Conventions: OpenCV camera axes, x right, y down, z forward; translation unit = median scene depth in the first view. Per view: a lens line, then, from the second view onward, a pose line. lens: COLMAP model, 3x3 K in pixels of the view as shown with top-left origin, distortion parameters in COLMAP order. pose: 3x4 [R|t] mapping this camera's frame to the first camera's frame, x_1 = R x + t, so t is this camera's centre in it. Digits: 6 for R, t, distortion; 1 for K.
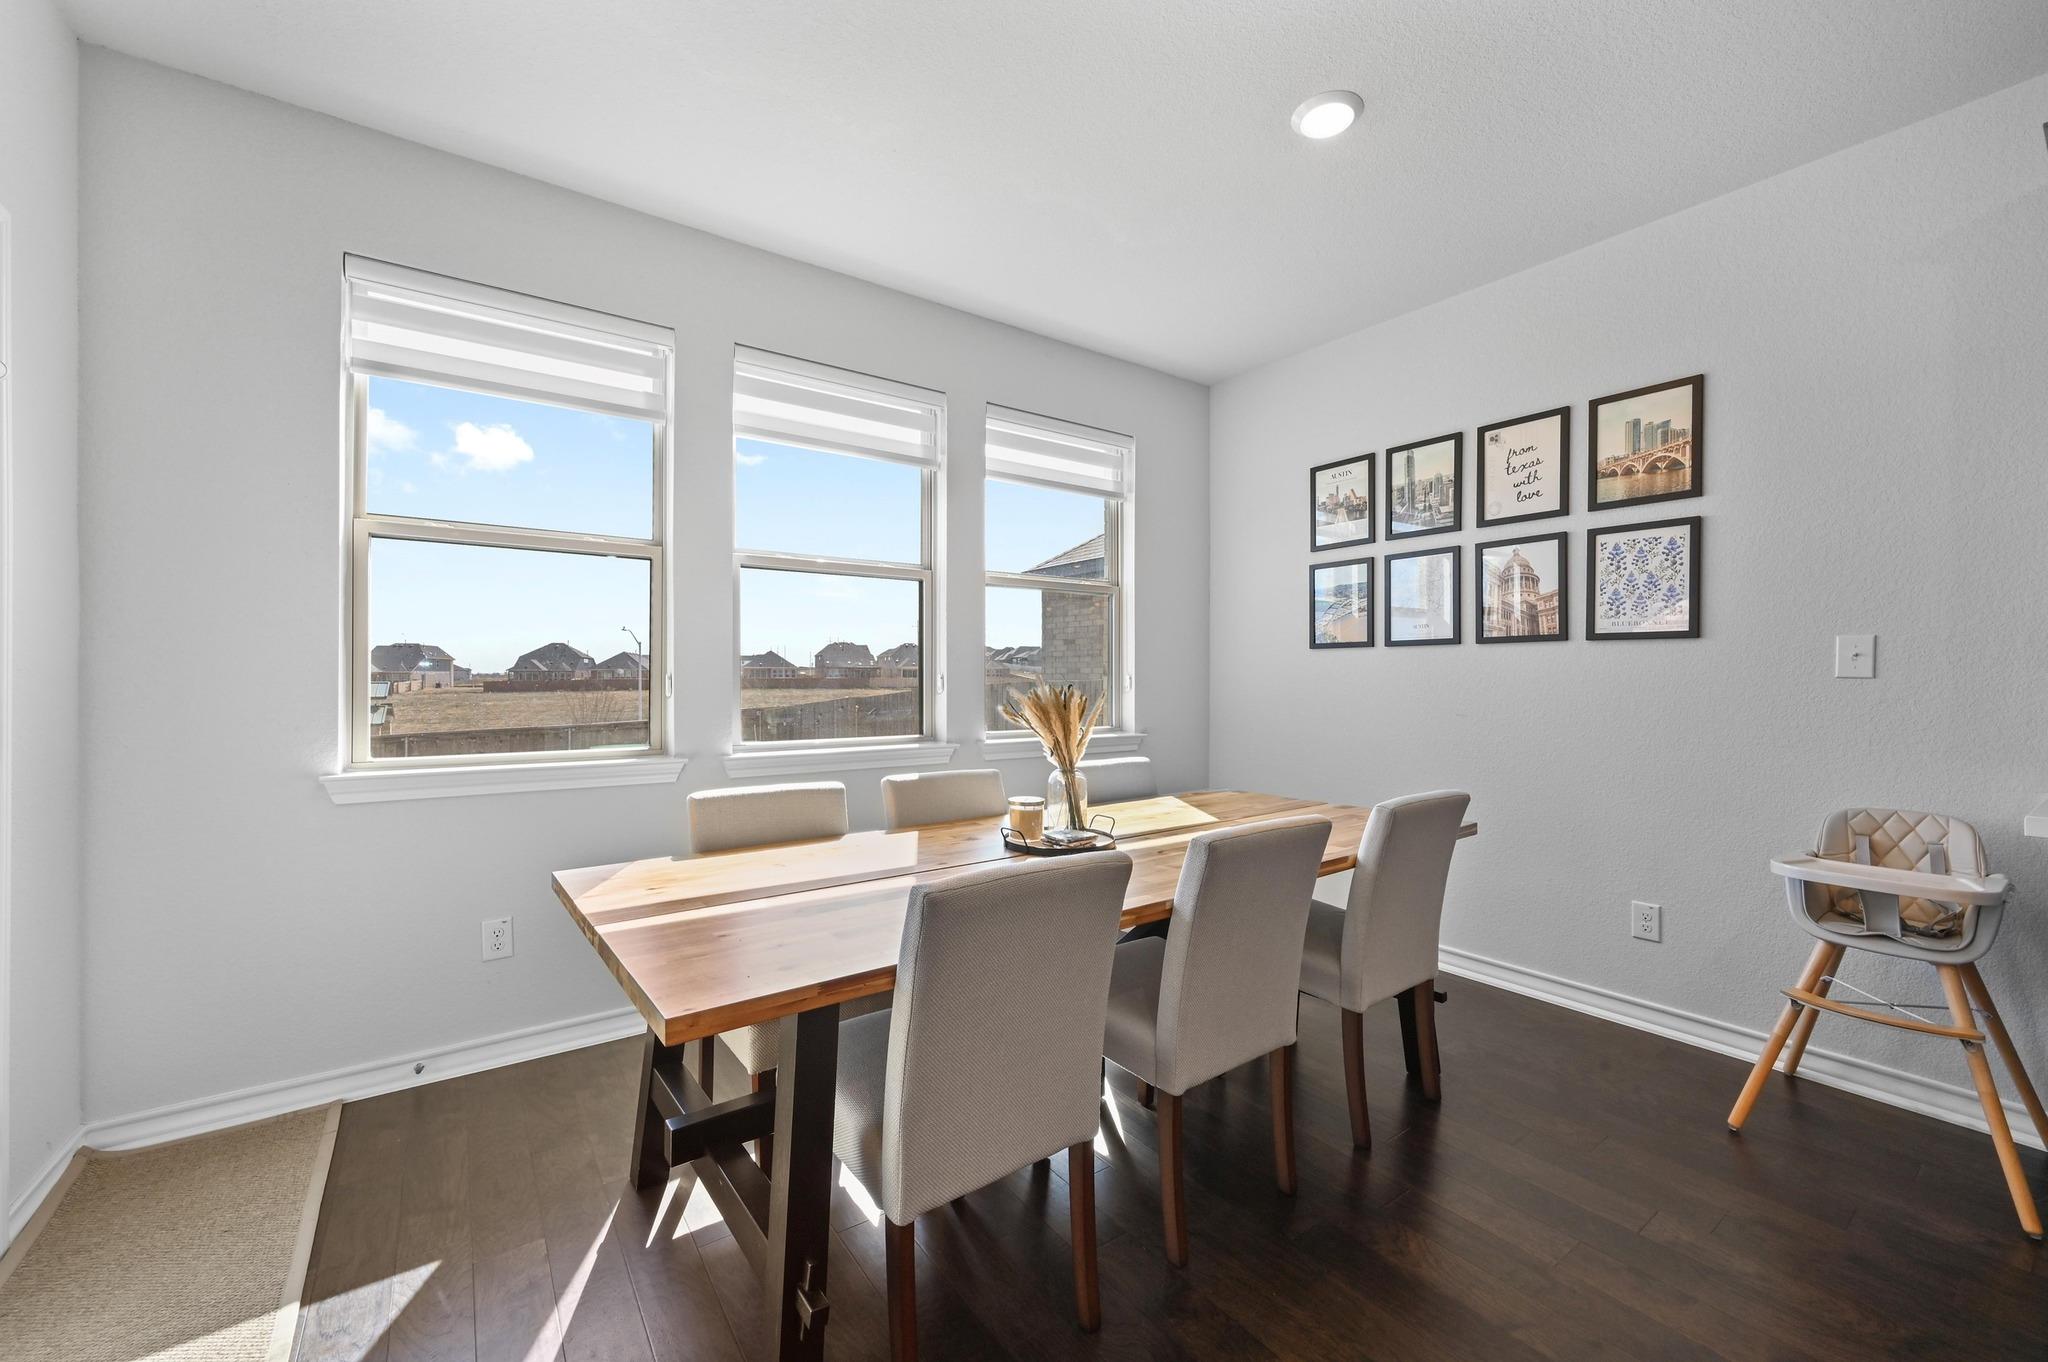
lens RADIAL K [[812.9, 0, 1029.0], [0, 812.9, 679.1], [0, 0, 1]] dist [-0.003878, 0.001539]
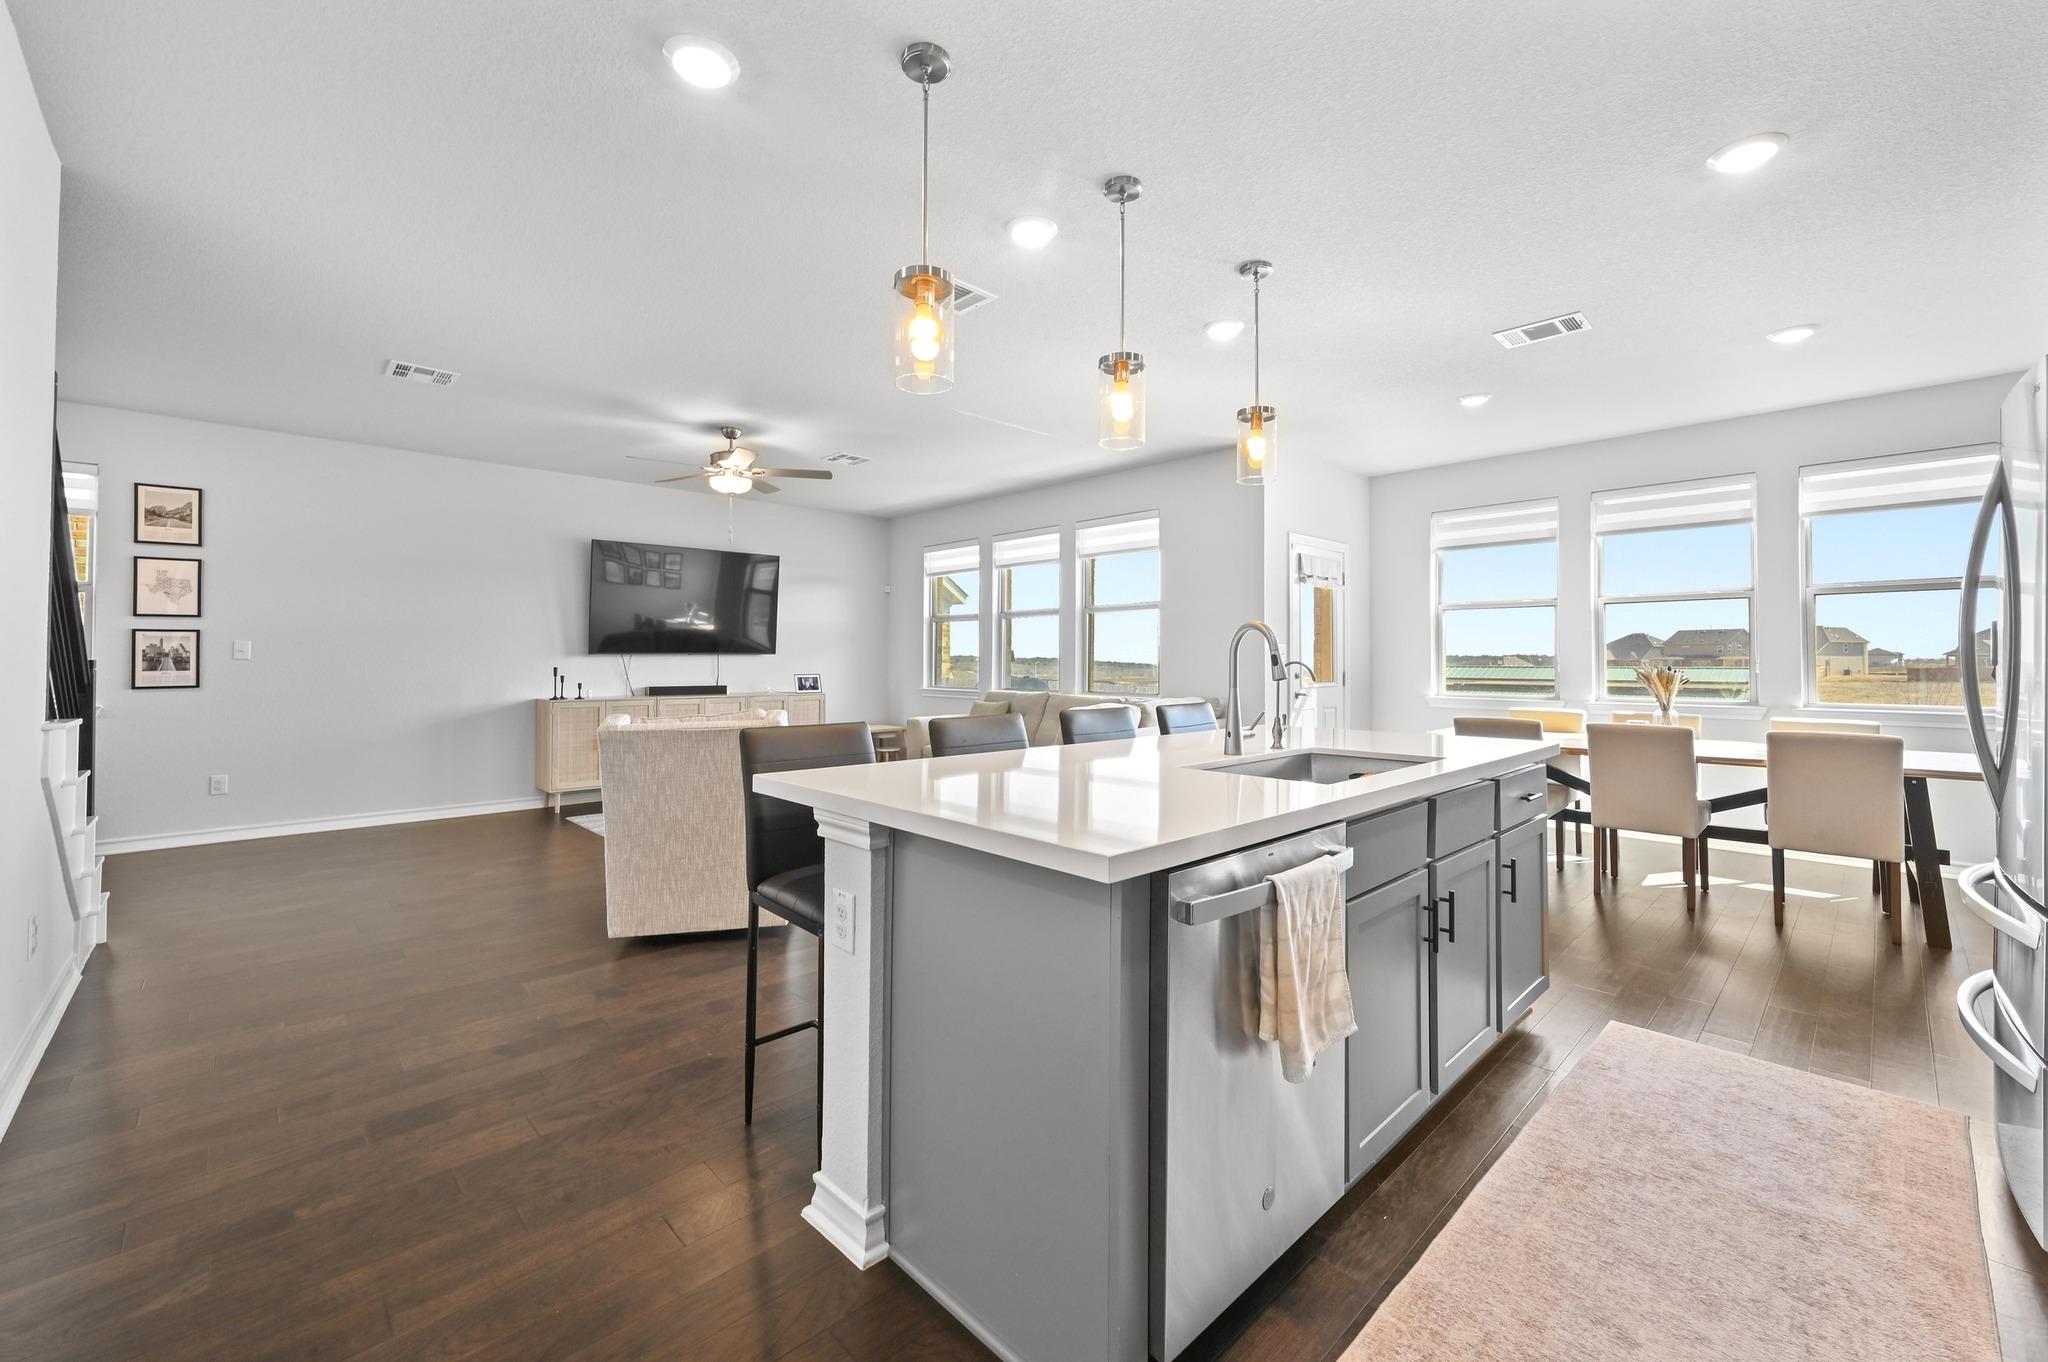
lens RADIAL K [[812.9, 0, 1020.0], [0, 812.9, 642.3], [0, 0, 1]] dist [-0.003878, 0.001539]
pose [[0.140559, -0.026985, -0.989704, 1.515575], [-0.000853, 0.999625, -0.027376, 0.003416], [0.990072, 0.004692, 0.140483, -0.706490]]
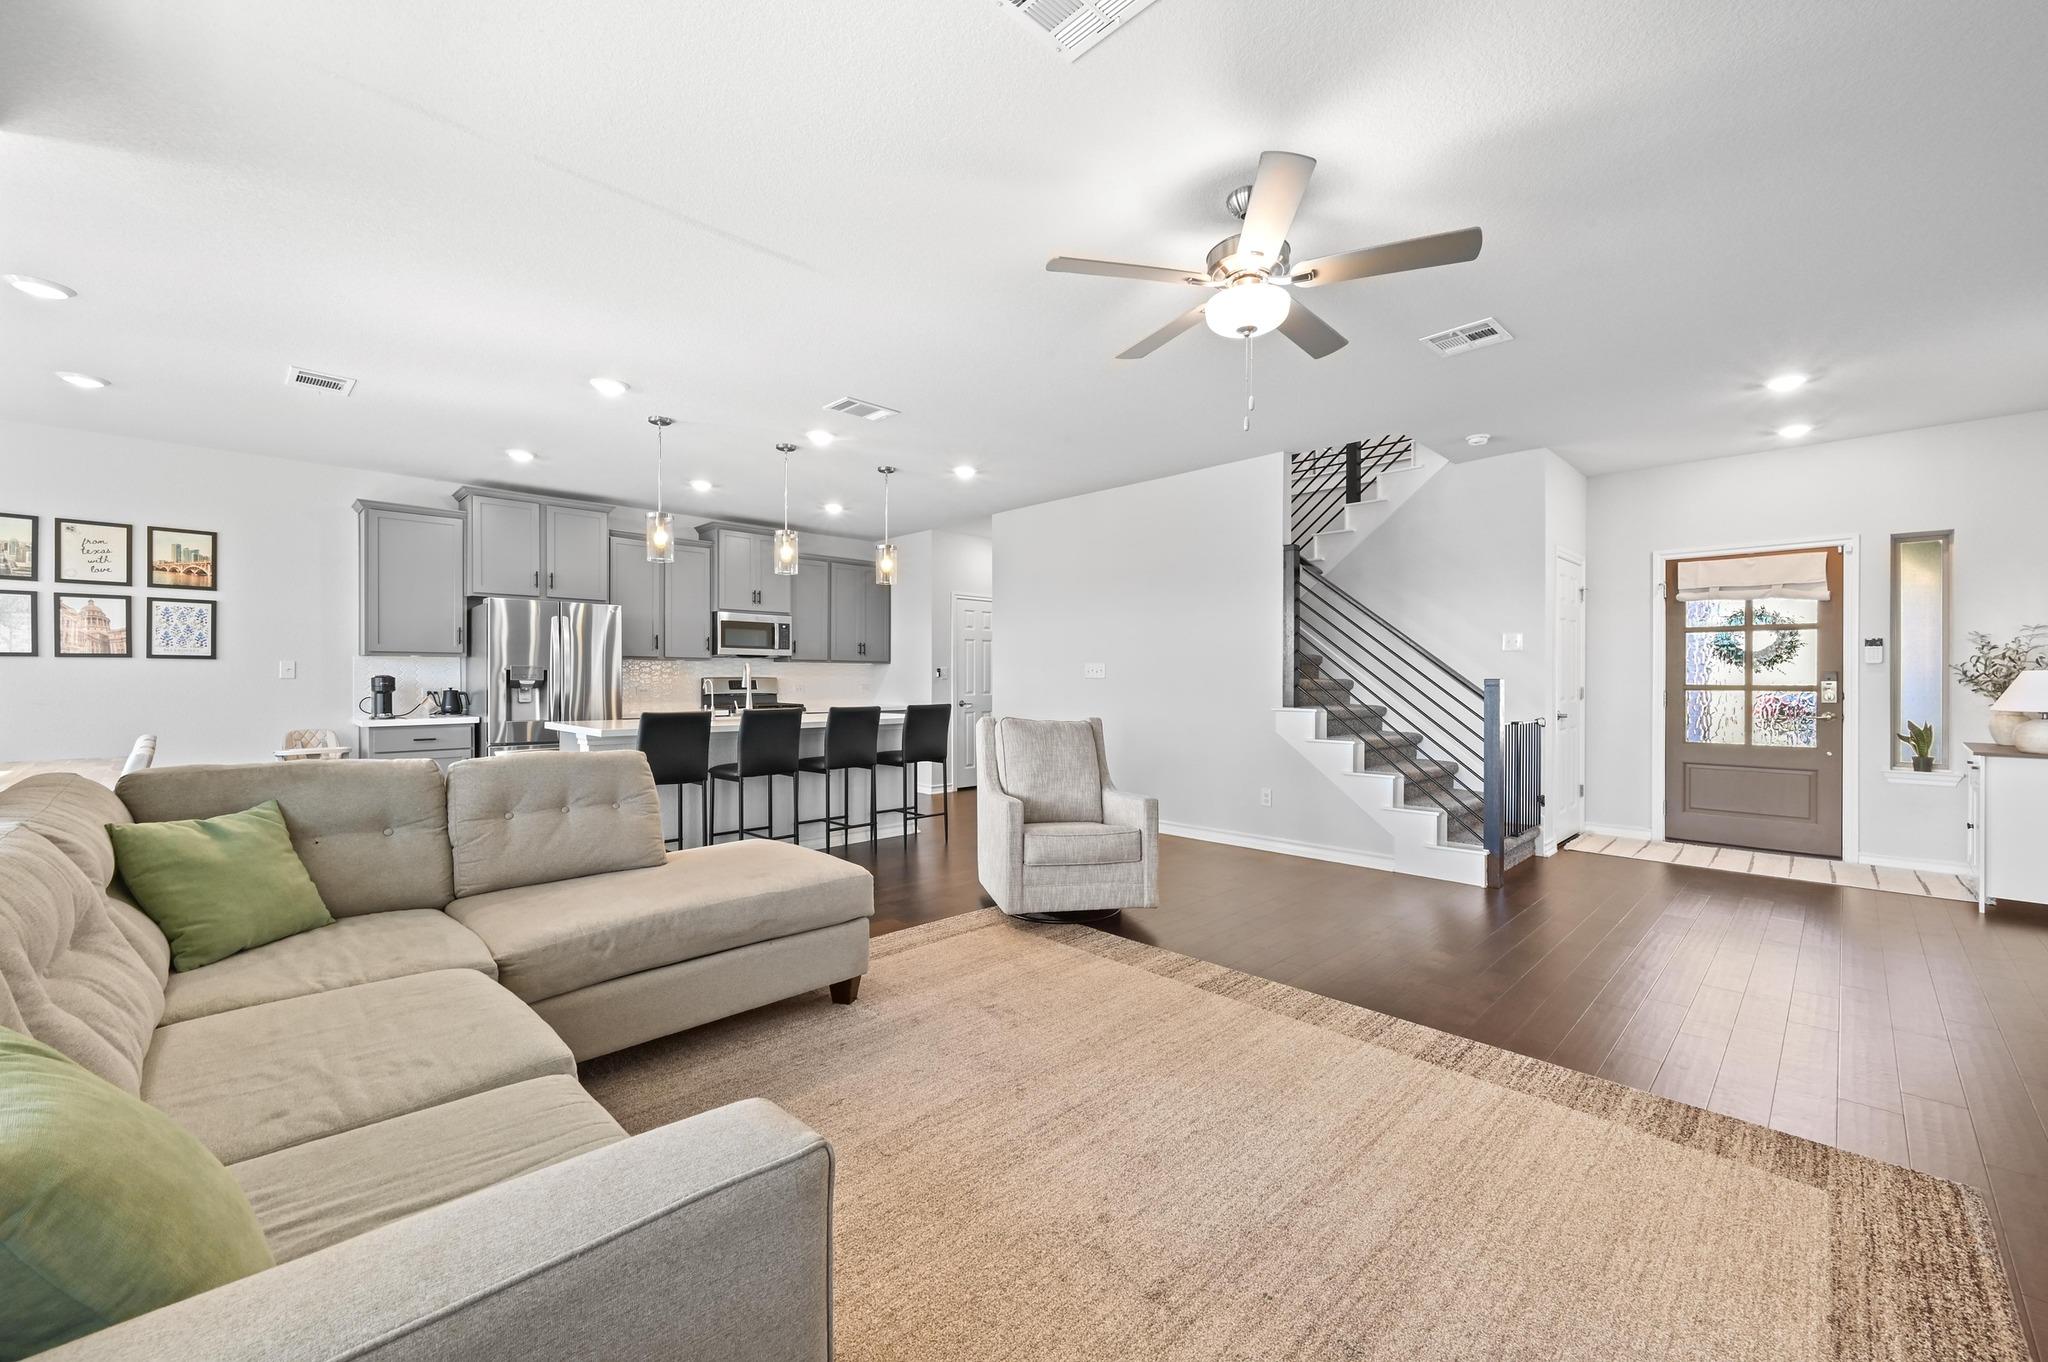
lens RADIAL K [[812.9, 0, 1028.6], [0, 812.9, 678.2], [0, 0, 1]] dist [-0.003878, 0.001539]
pose [[-0.156510, -0.002907, 0.987672, -1.537375], [-0.000687, 0.999996, 0.002835, -0.009793], [-0.987676, -0.000235, -0.156511, -0.723686]]
